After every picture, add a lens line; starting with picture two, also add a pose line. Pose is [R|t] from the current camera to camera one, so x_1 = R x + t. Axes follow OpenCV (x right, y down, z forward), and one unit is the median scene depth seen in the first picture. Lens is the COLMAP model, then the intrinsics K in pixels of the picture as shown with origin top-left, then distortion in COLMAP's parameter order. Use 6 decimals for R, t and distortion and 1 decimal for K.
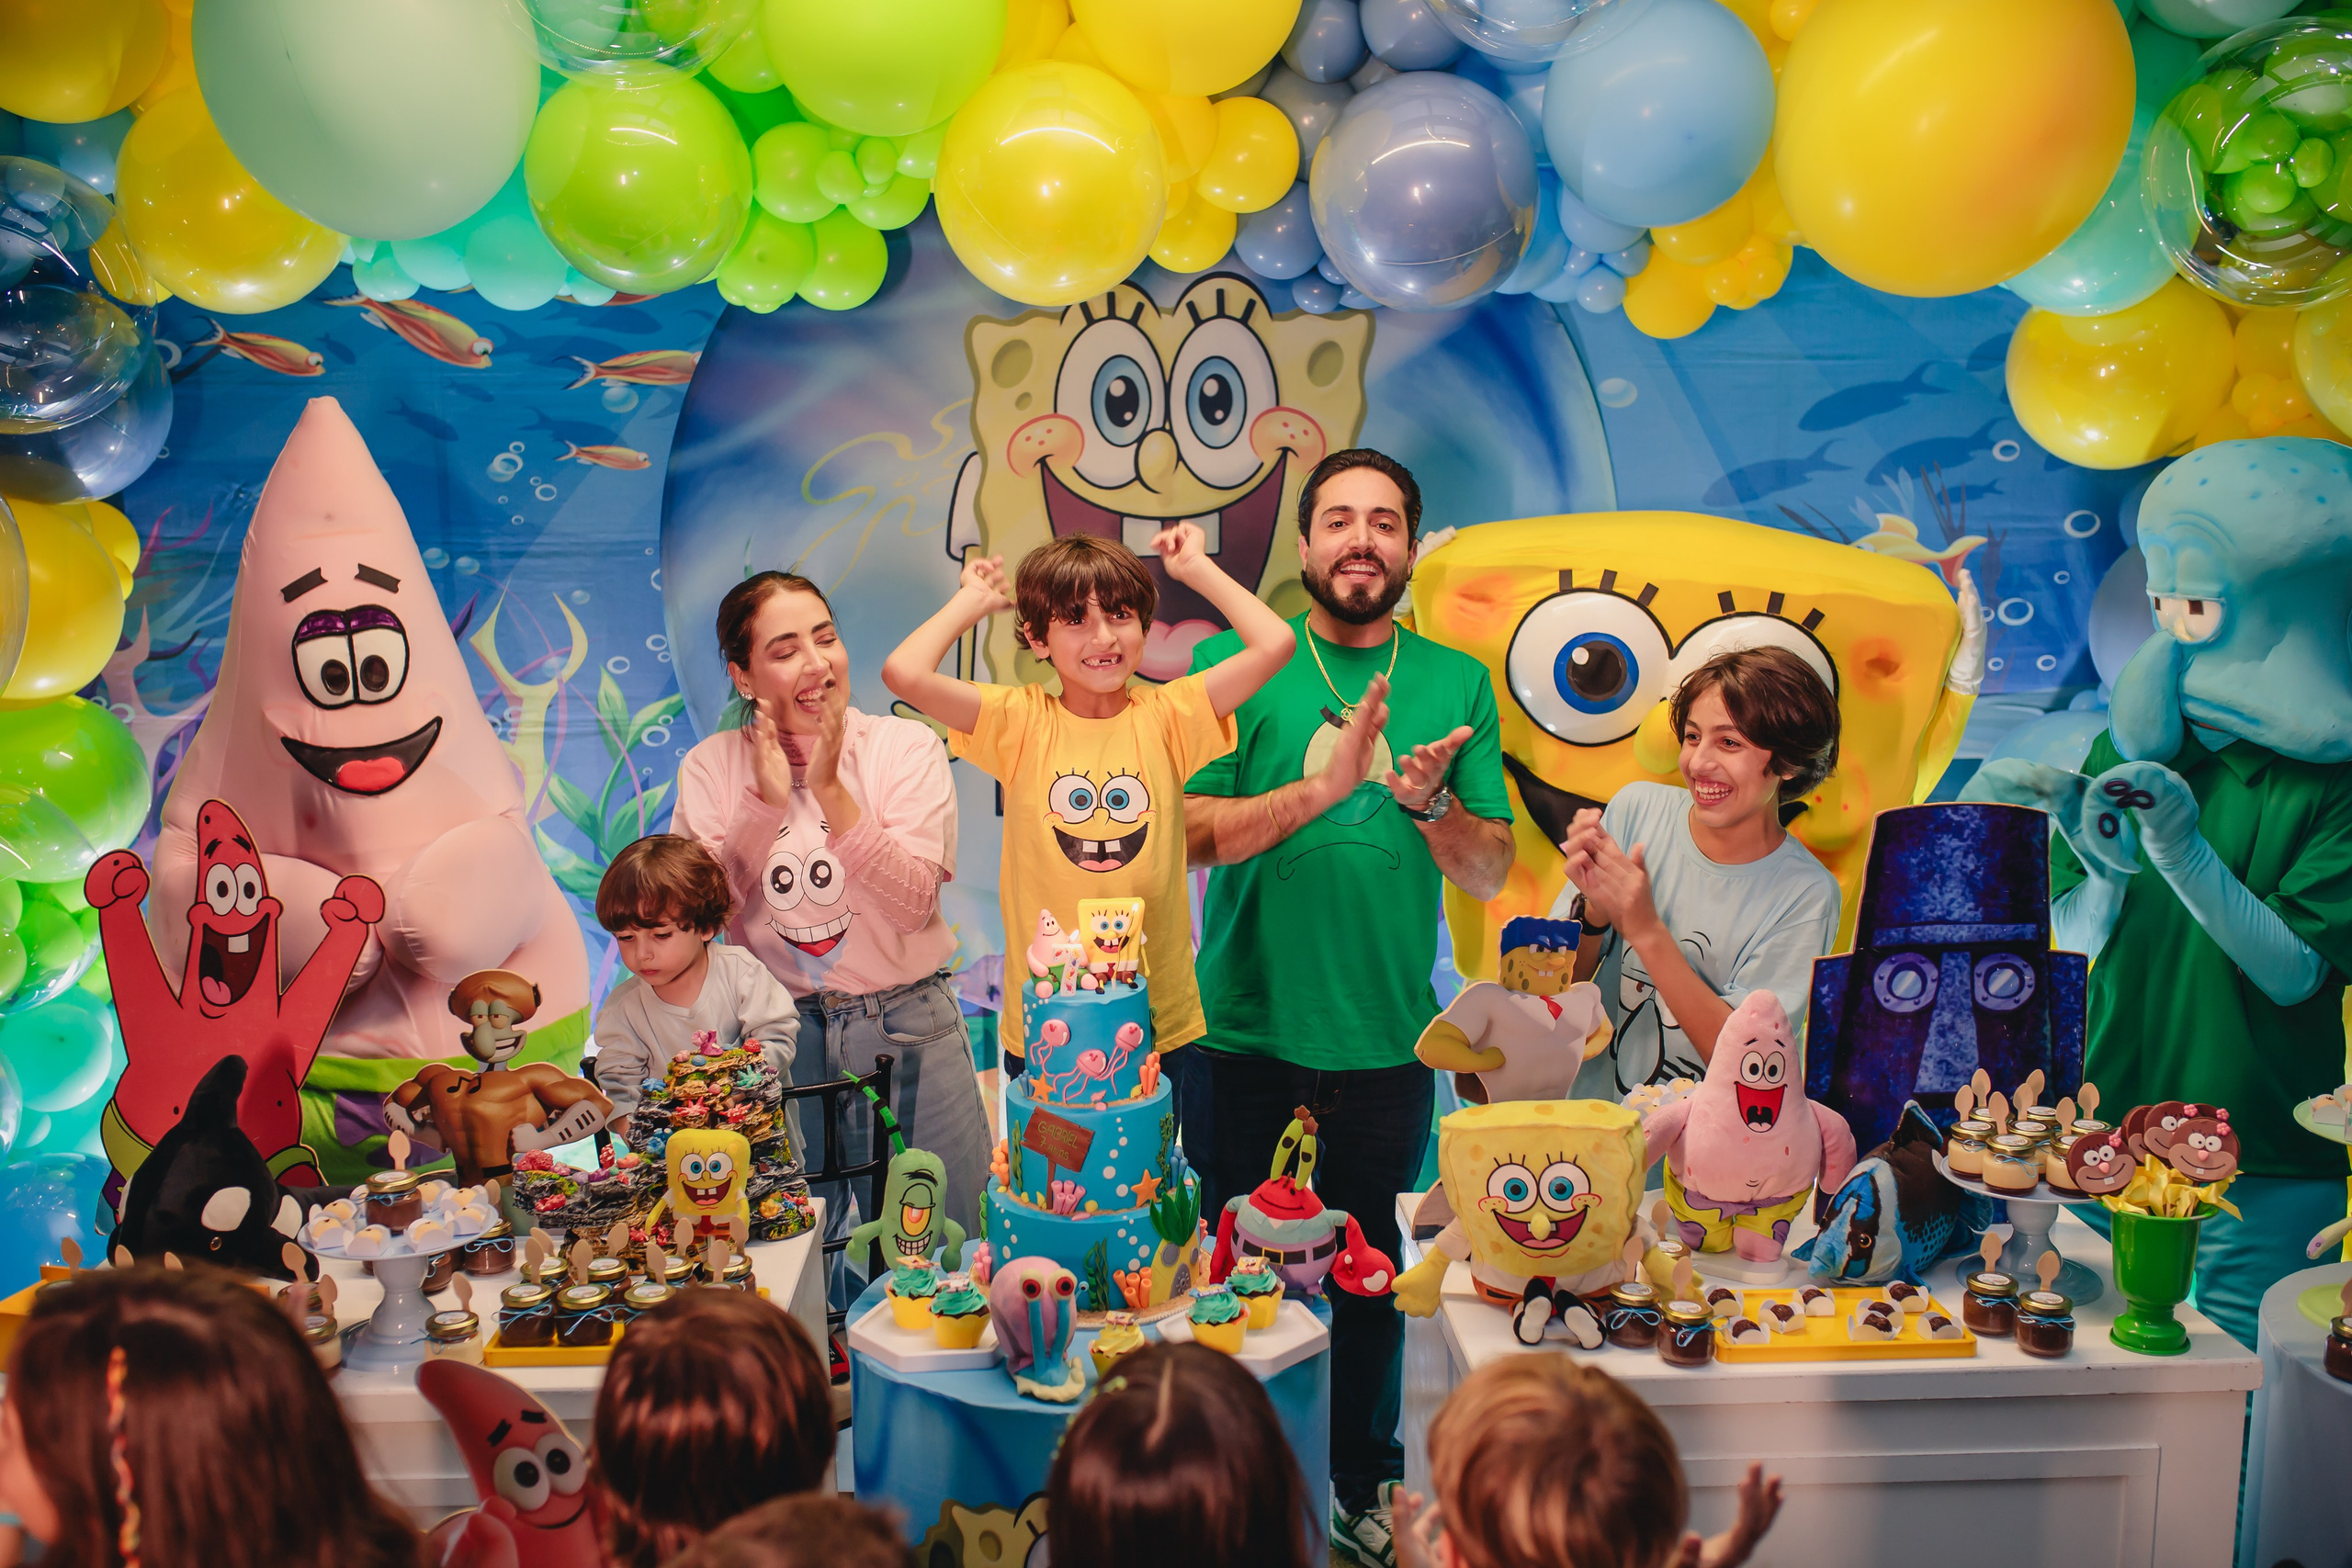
lens RADIAL K [[2245.5, 0, 1178.0], [0, 2245.5, 785.2], [0, 0, 1]] dist [-0.063369, 0.088945]
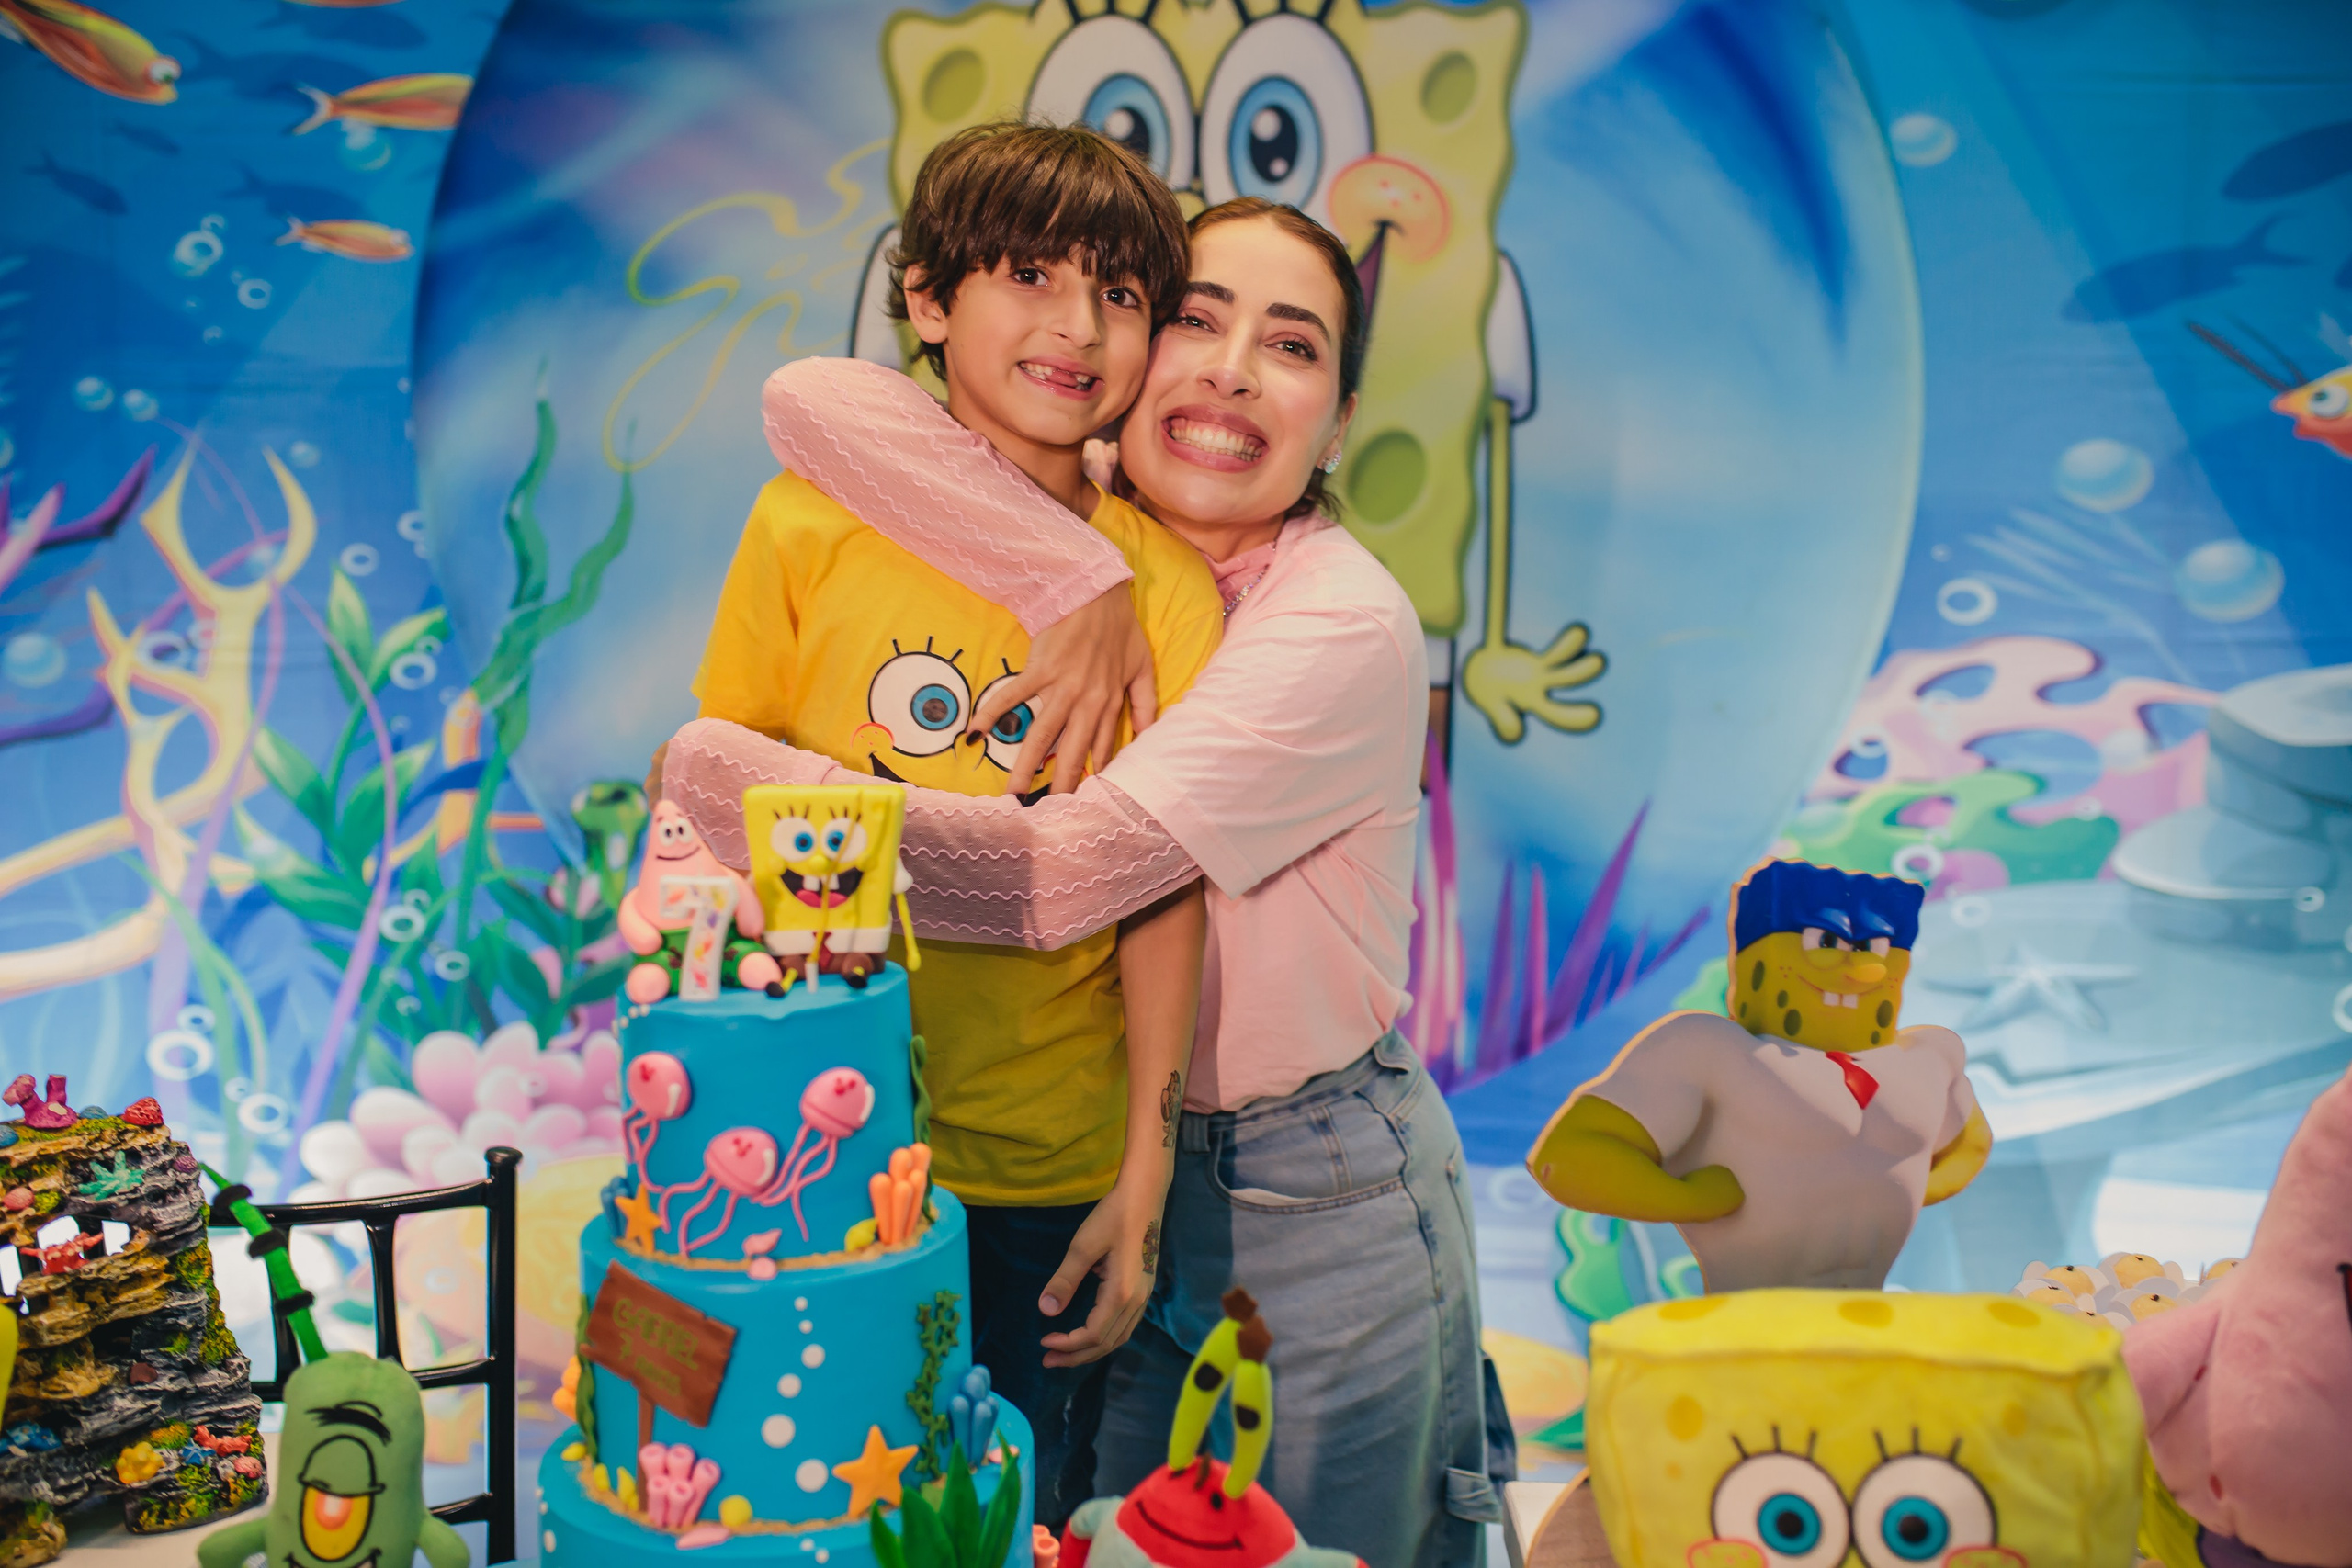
lens RADIAL K [[2264.8, 0, 1180.0], [0, 2264.8, 783.3], [0, 0, 1]] dist [-0.067798, 0.101284]
pose [[0.995809, 0.016758, -0.089913, 0.073047], [-0.022929, 0.997419, -0.068047, 0.074736], [0.088541, 0.069823, 0.993622, 0.545508]]
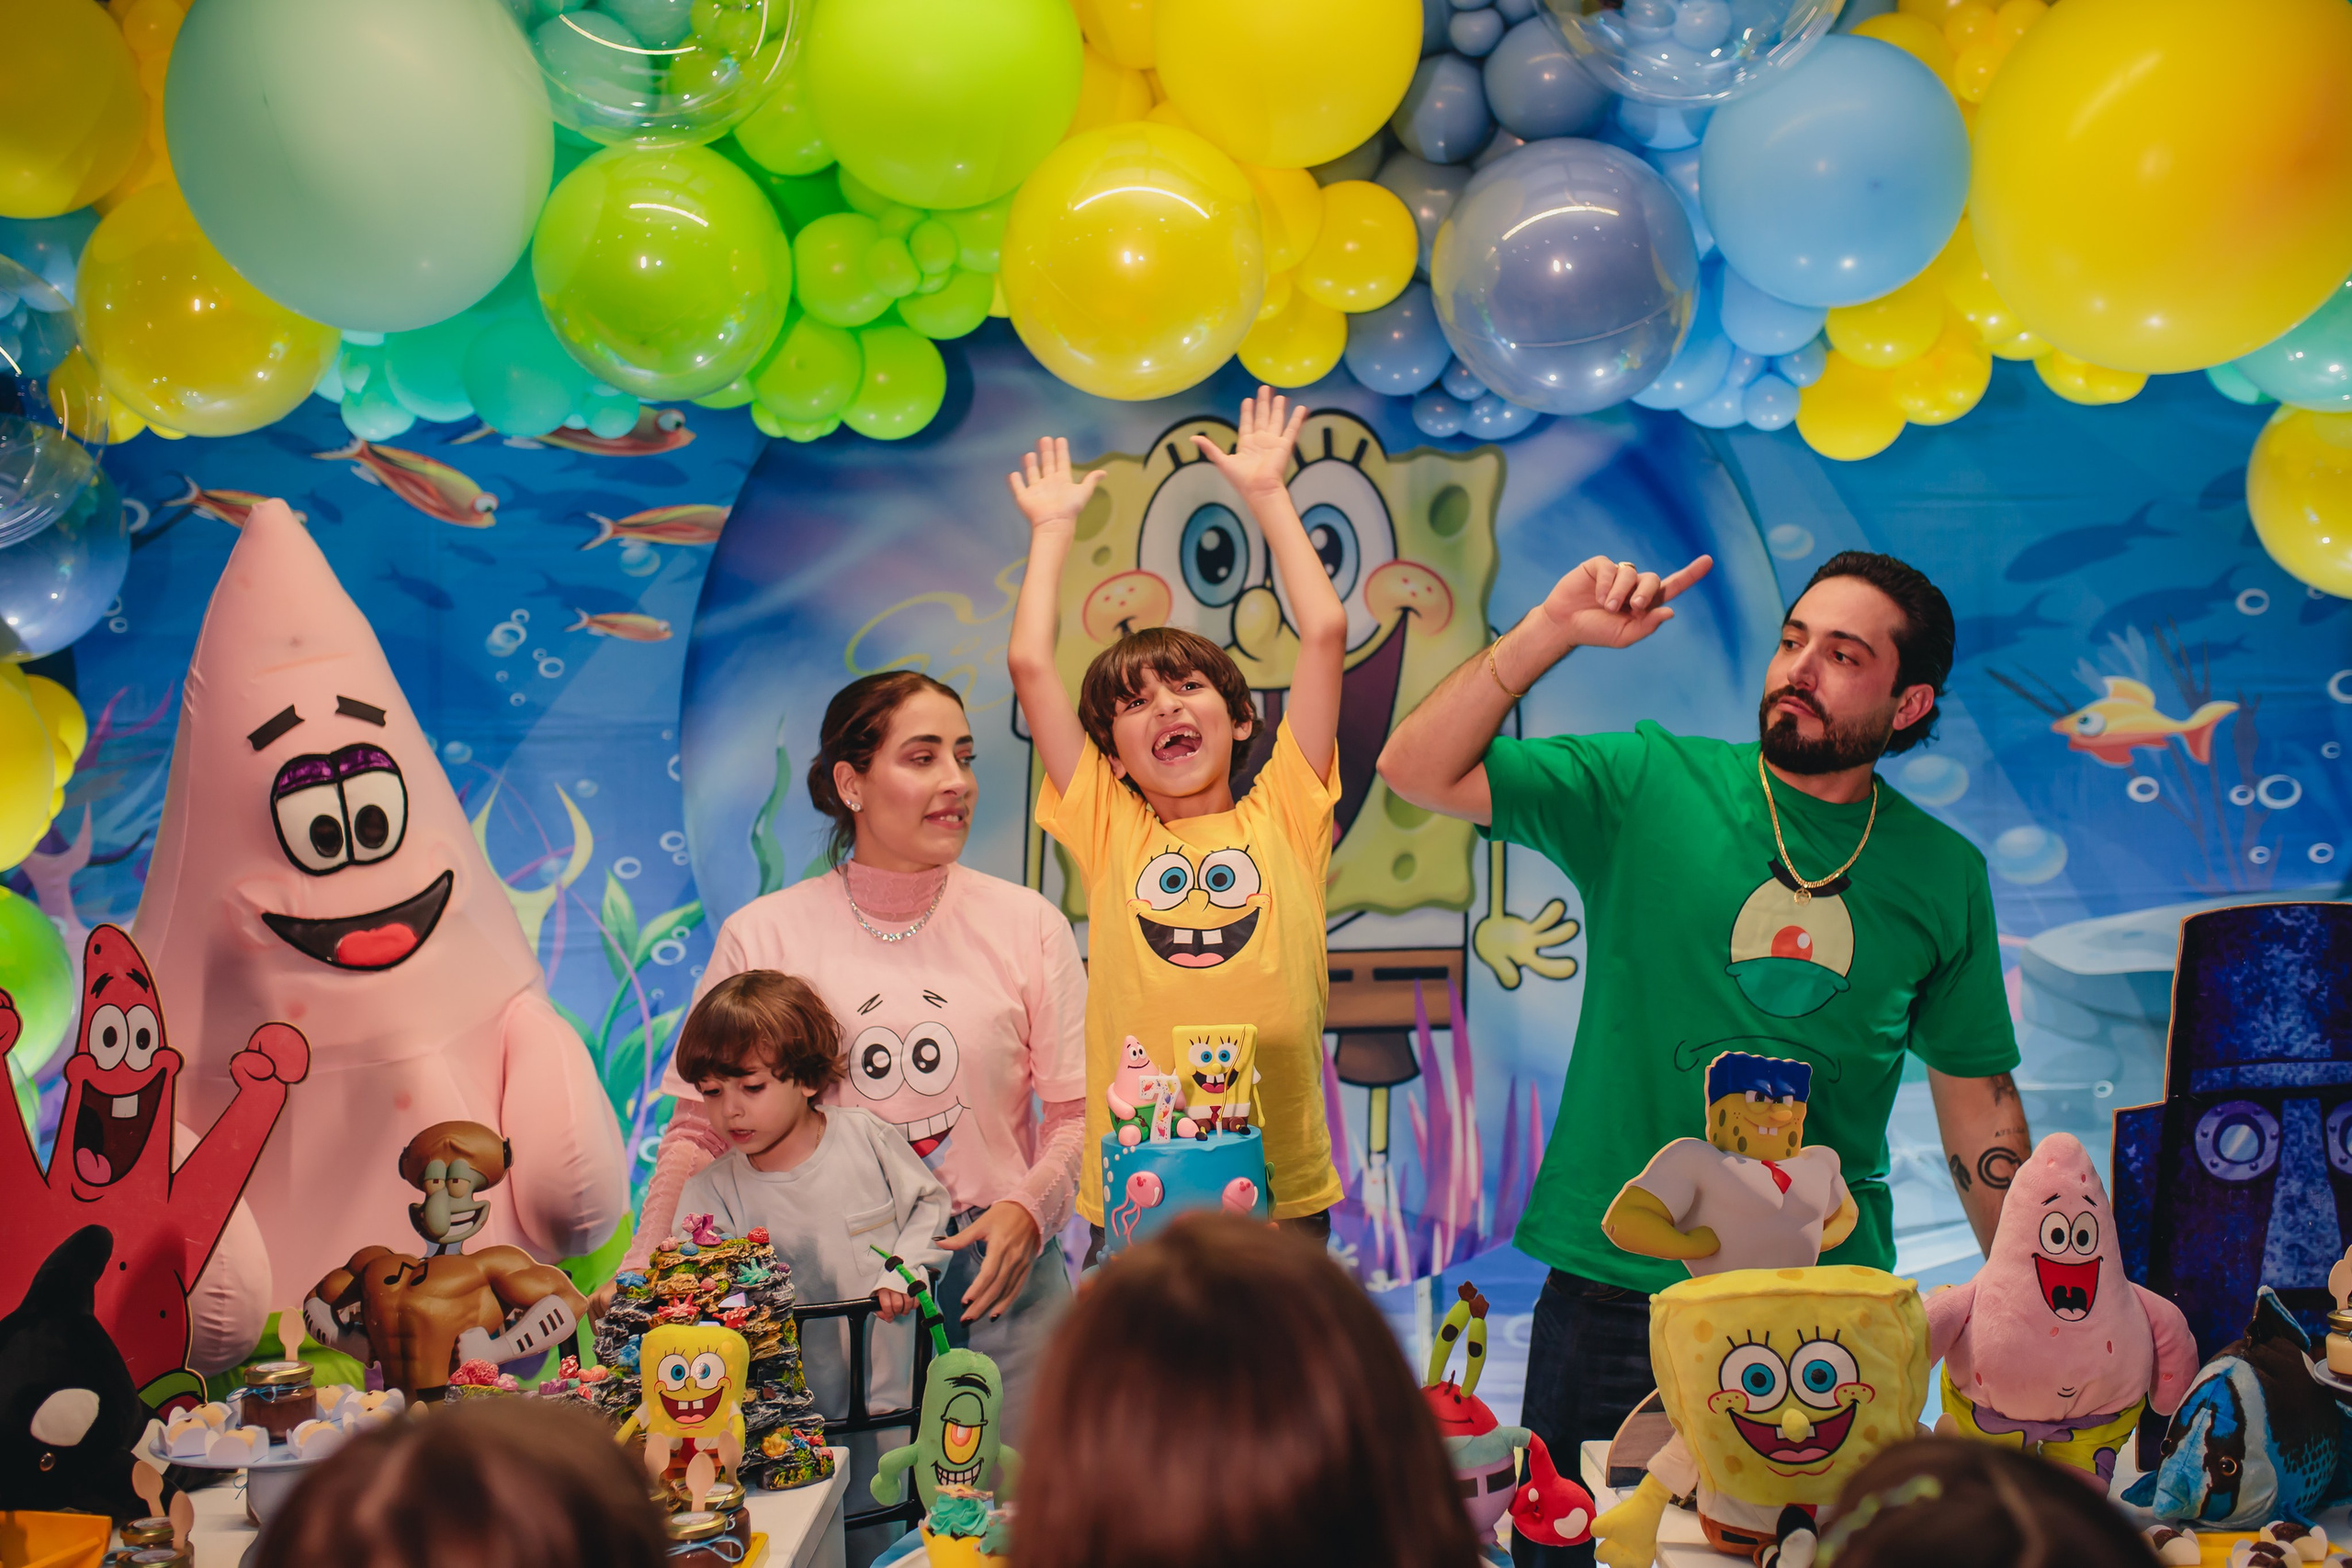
lens RADIAL K [[2403.3, 0, 1175.8], [0, 2403.3, 744.8], [0, 0, 1]] dist [-0.073798, 0.120574]
pose [[0.999300, -0.011683, -0.035530, -0.011750], [0.004819, 0.982264, -0.187441, 0.106496], [0.037089, 0.187139, 0.981633, 0.149238]]
